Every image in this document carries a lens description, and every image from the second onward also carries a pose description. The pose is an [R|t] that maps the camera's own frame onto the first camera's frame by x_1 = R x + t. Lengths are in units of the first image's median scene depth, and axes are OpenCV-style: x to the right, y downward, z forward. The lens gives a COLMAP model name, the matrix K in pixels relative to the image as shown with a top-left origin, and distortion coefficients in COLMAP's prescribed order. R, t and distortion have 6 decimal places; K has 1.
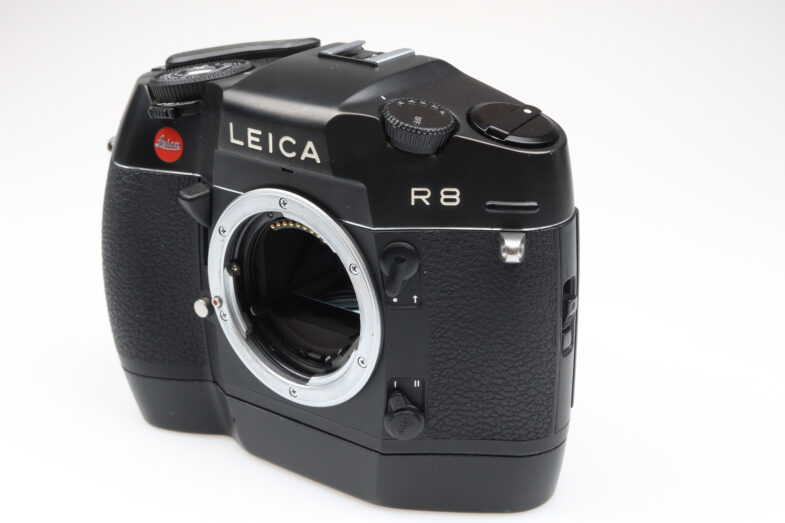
lens RADIAL K [[1388.5, 0, 392.5], [0, 1388.5, 261.5], [0, 0, 1]] dist [-0.022176, -0.017519]
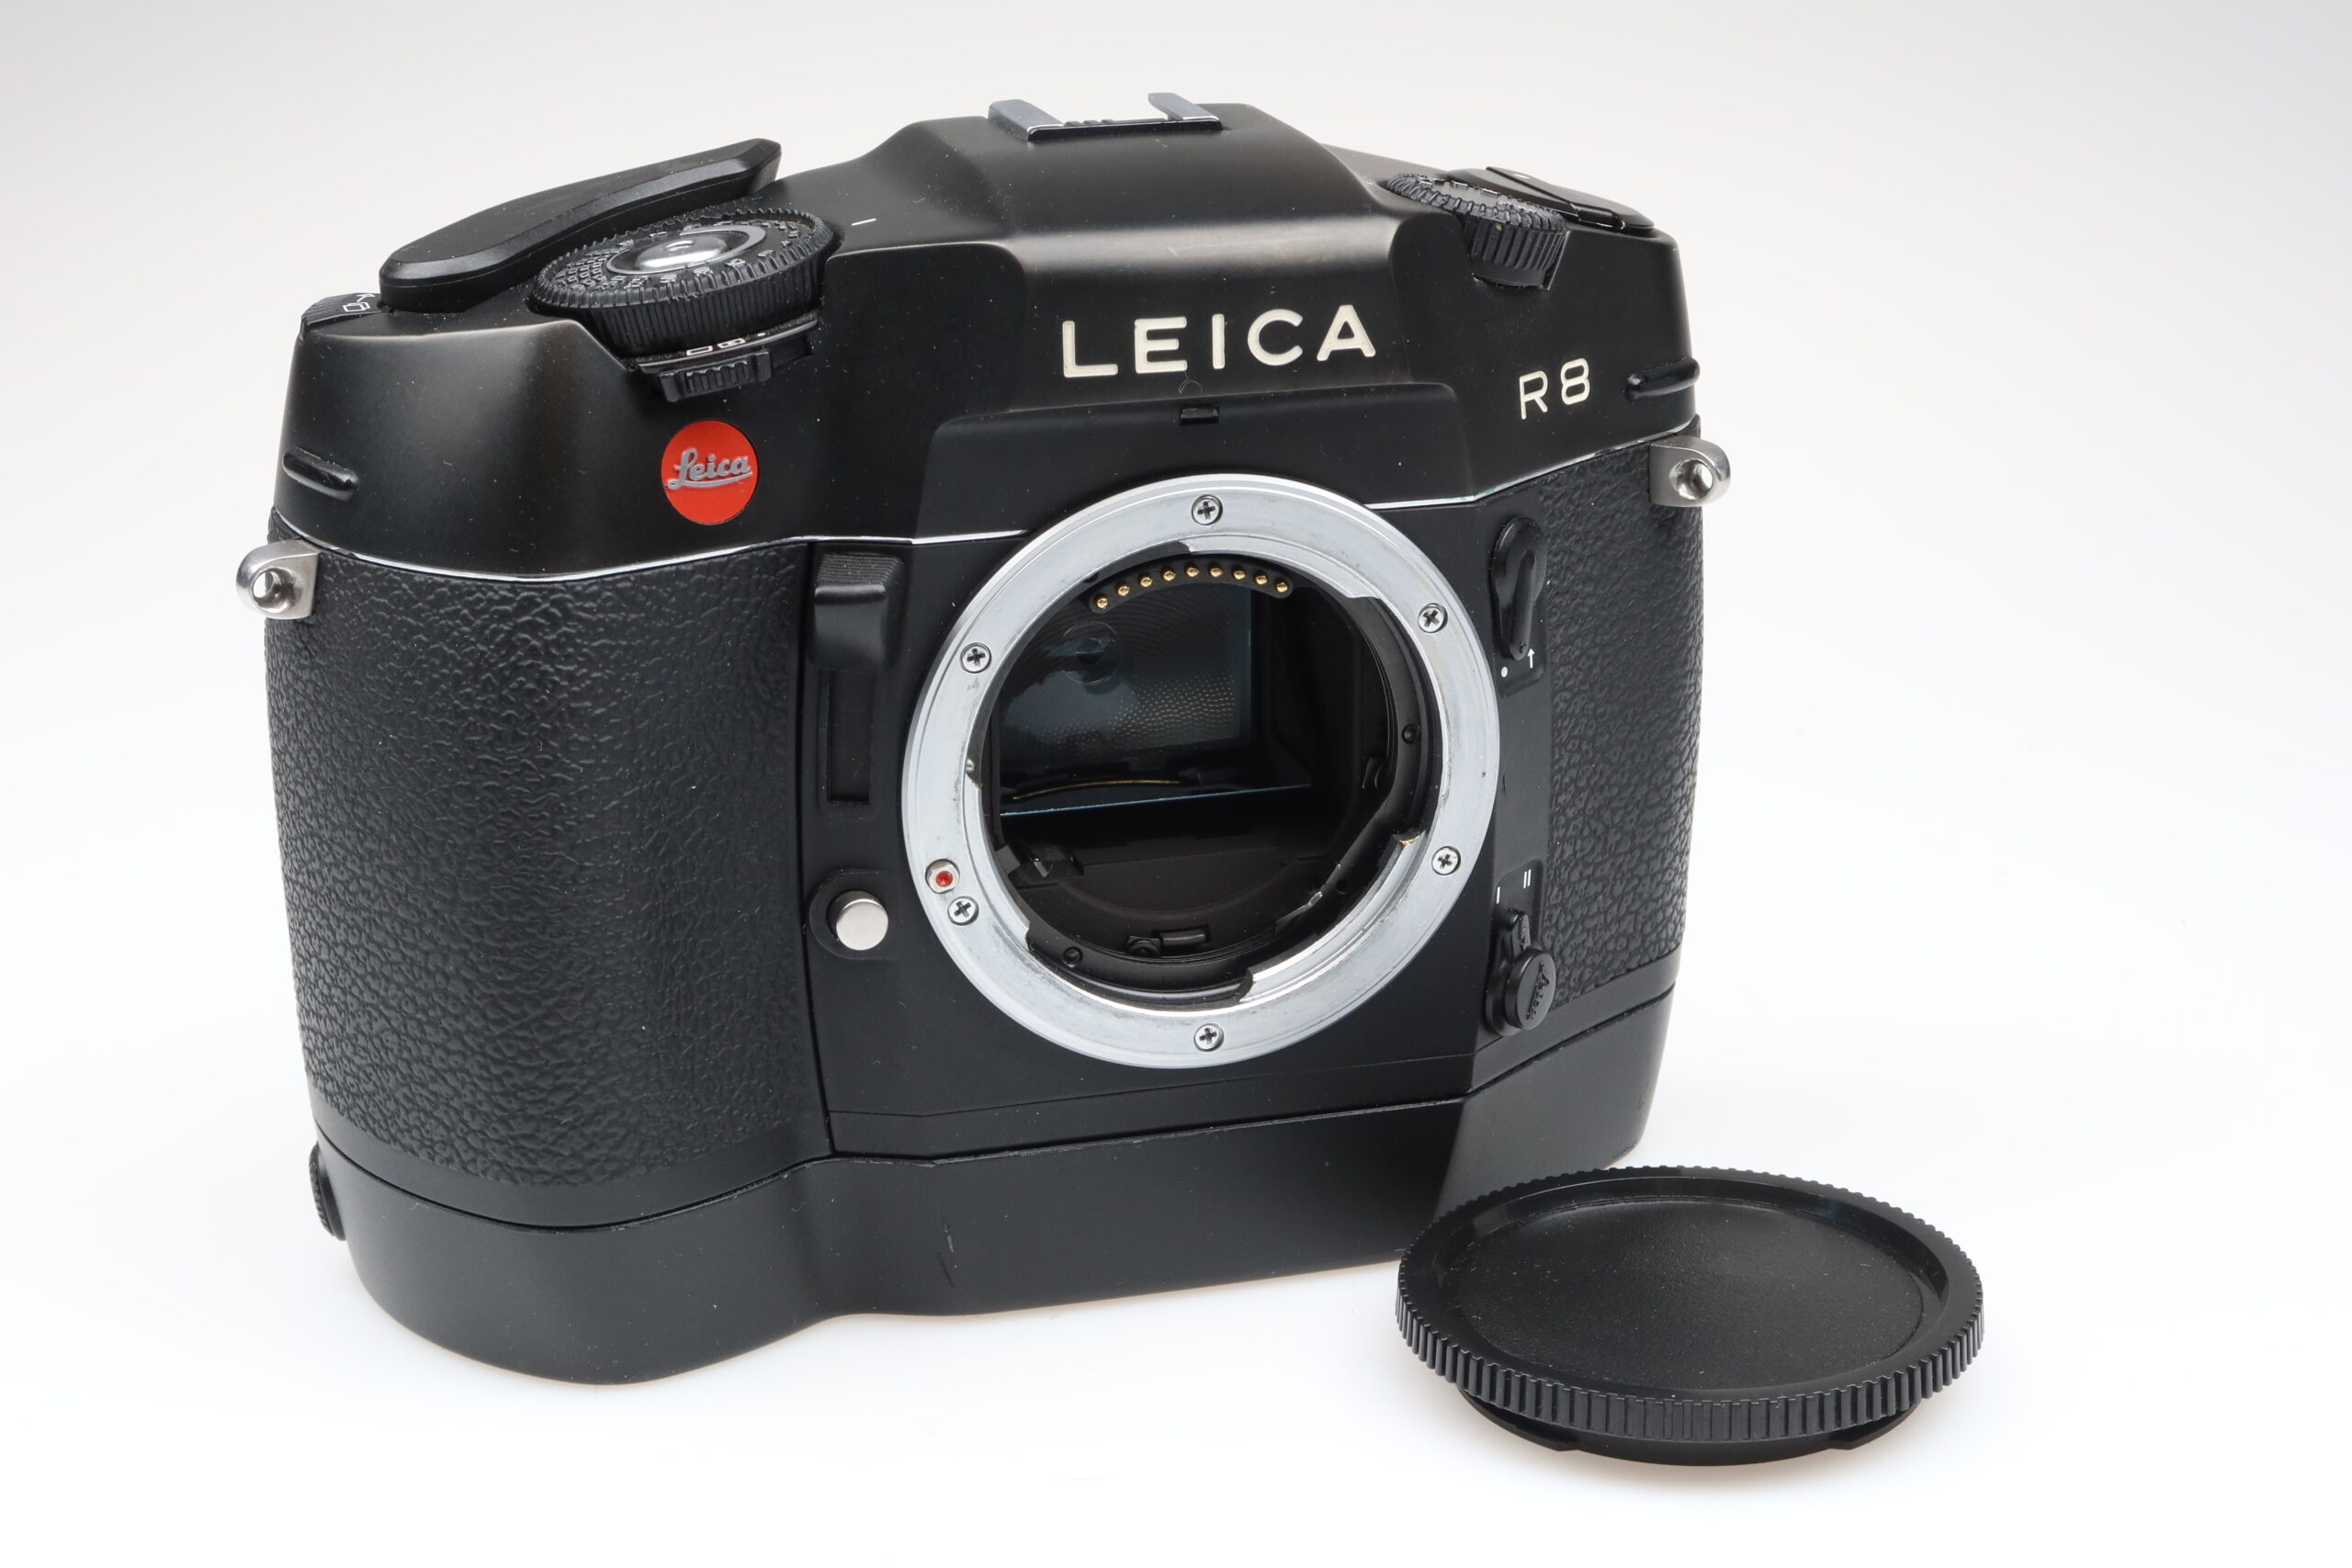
lens RADIAL K [[4159.9, 0, 1176.0], [0, 4159.9, 784.0], [0, 0, 1]] dist [-0.022176, -0.017519]
pose [[0.589362, -0.244488, 0.769986, -0.968414], [0.301017, 0.950932, 0.071538, -0.054641], [-0.749694, 0.189617, 0.634038, 0.313787]]
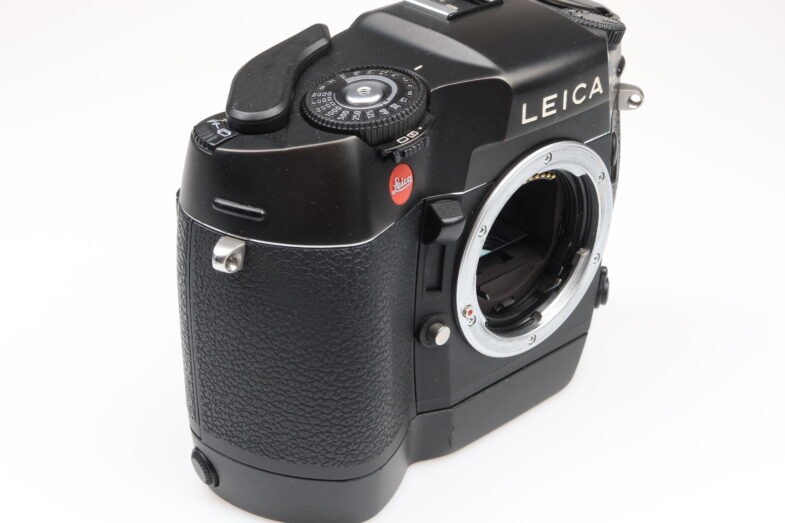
lens RADIAL K [[1388.5, 0, 392.5], [0, 1388.5, 261.5], [0, 0, 1]] dist [-0.022176, -0.017519]
pose [[0.149955, -0.468524, 0.870631, -0.995128], [0.351227, 0.848395, 0.396064, -0.412126], [-0.924204, 0.246397, 0.291779, 0.838023]]
